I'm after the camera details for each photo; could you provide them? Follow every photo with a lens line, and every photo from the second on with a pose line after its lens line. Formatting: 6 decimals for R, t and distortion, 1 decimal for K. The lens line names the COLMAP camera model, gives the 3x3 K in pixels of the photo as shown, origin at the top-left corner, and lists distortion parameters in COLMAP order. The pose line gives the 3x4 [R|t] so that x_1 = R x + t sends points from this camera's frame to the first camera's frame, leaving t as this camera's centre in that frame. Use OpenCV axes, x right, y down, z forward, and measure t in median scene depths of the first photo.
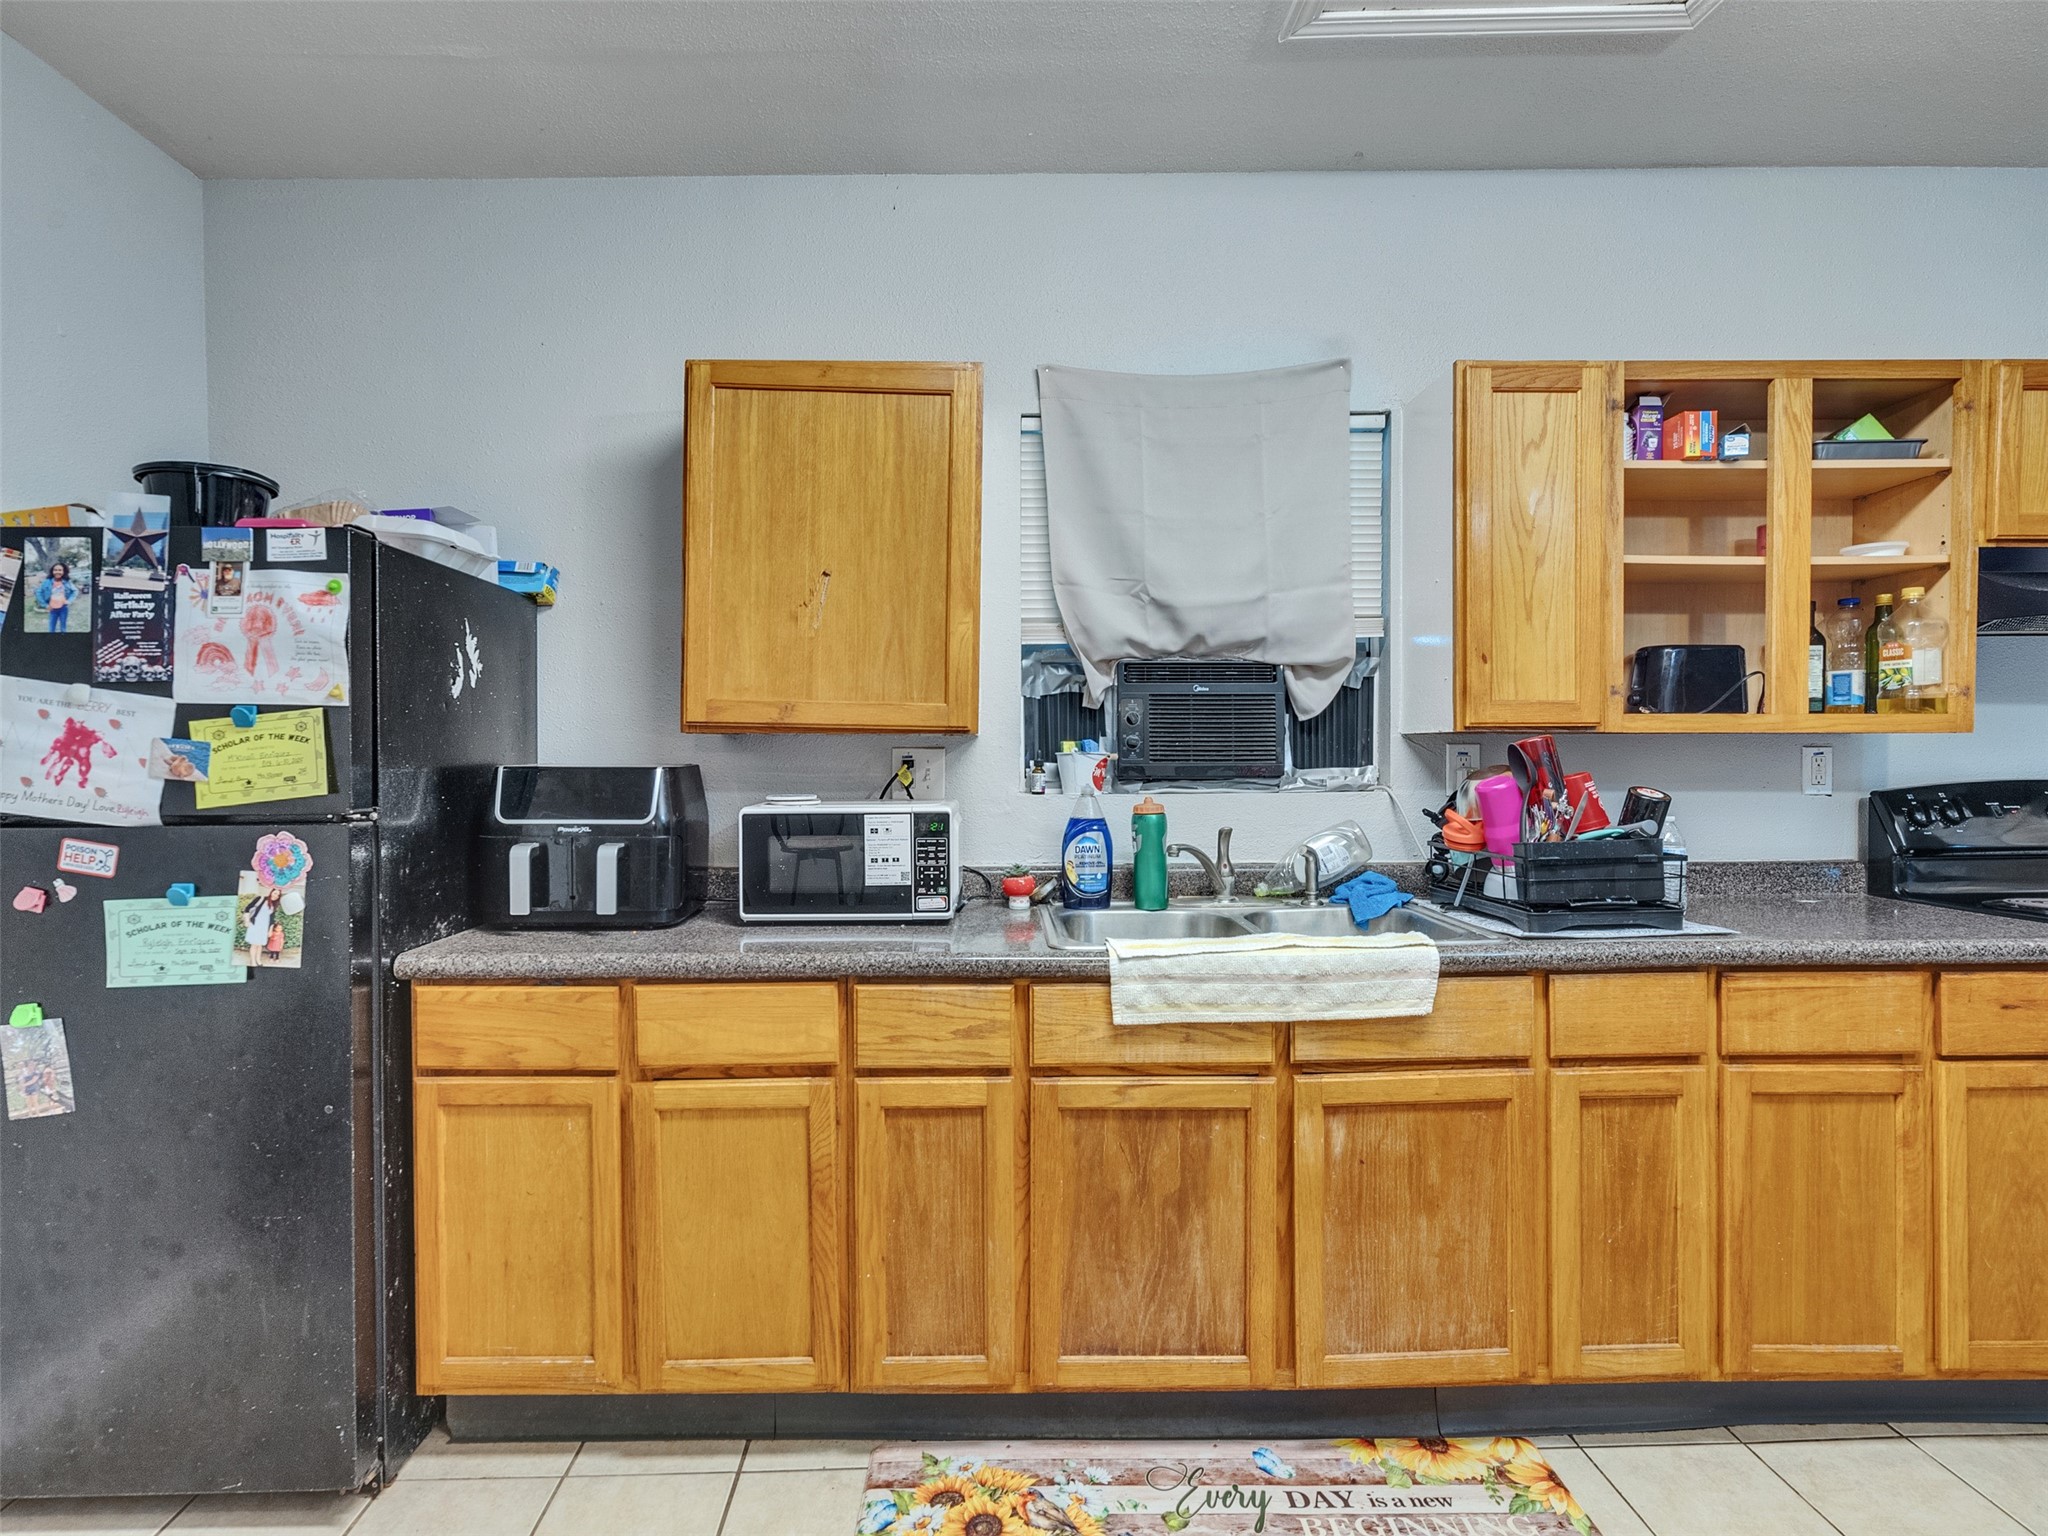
lens RADIAL K [[1044.9, 0, 1007.4], [0, 1044.9, 763.9], [0, 0, 1]] dist [-0.005955, 0.000743]
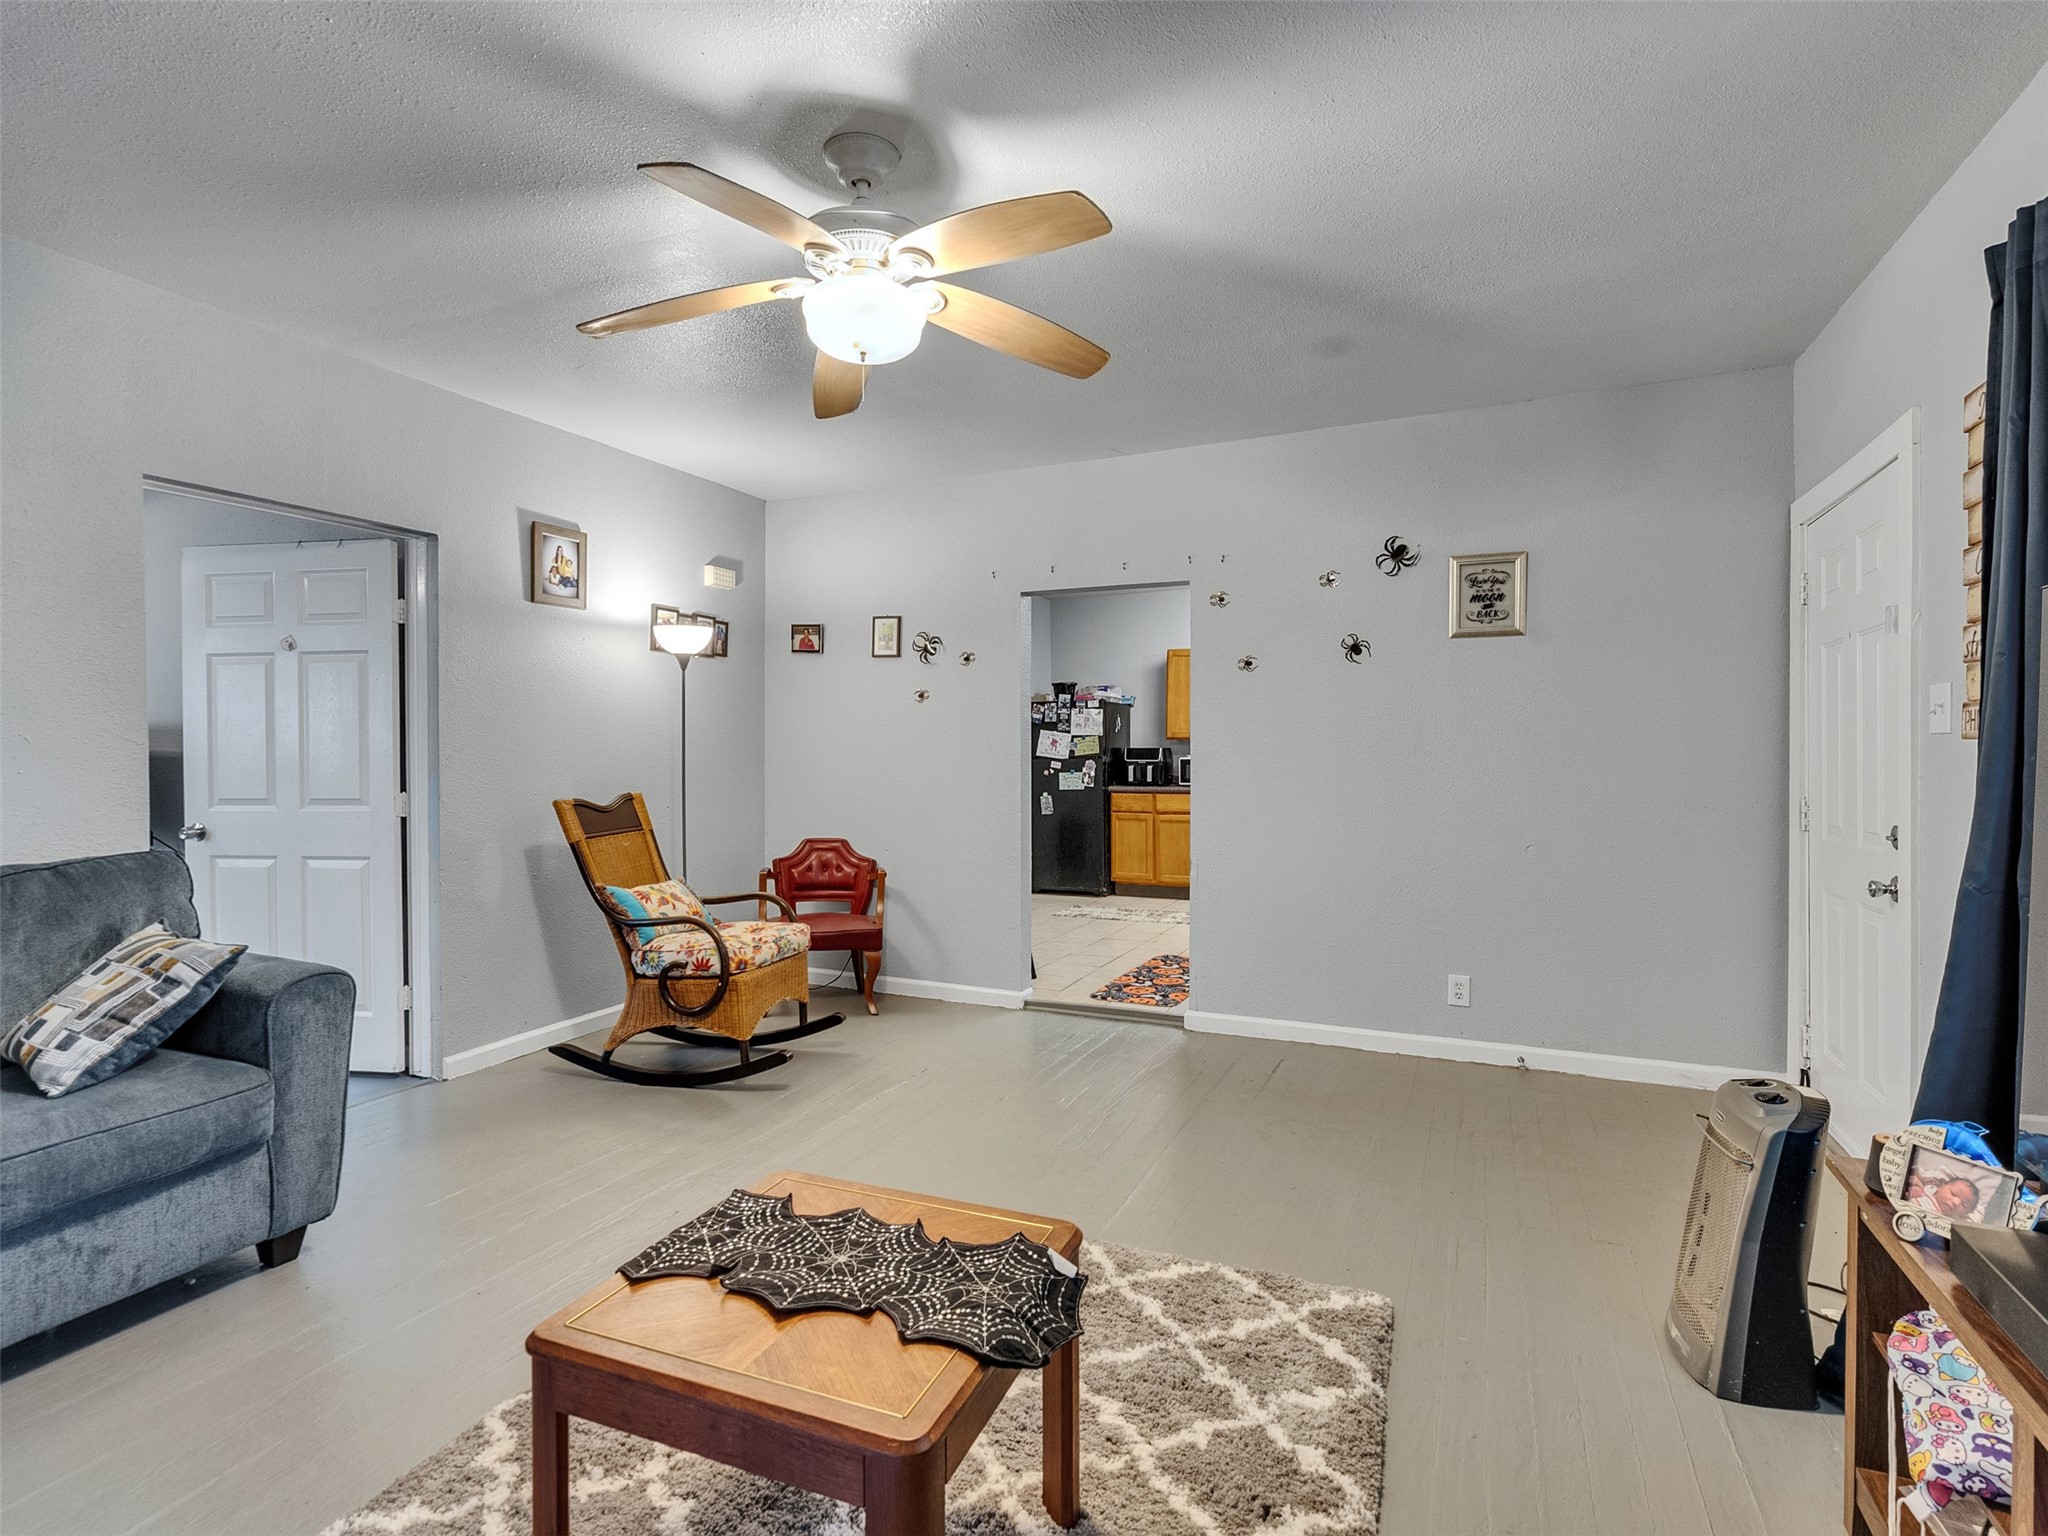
lens RADIAL K [[1044.9, 0, 1003.4], [0, 1044.9, 763.4], [0, 0, 1]] dist [-0.005955, 0.000743]
pose [[0.895154, 0.006180, -0.445714, 1.025810], [-0.005118, 0.999980, 0.003586, 0.055732], [0.445728, -0.000929, 0.895168, -3.210361]]
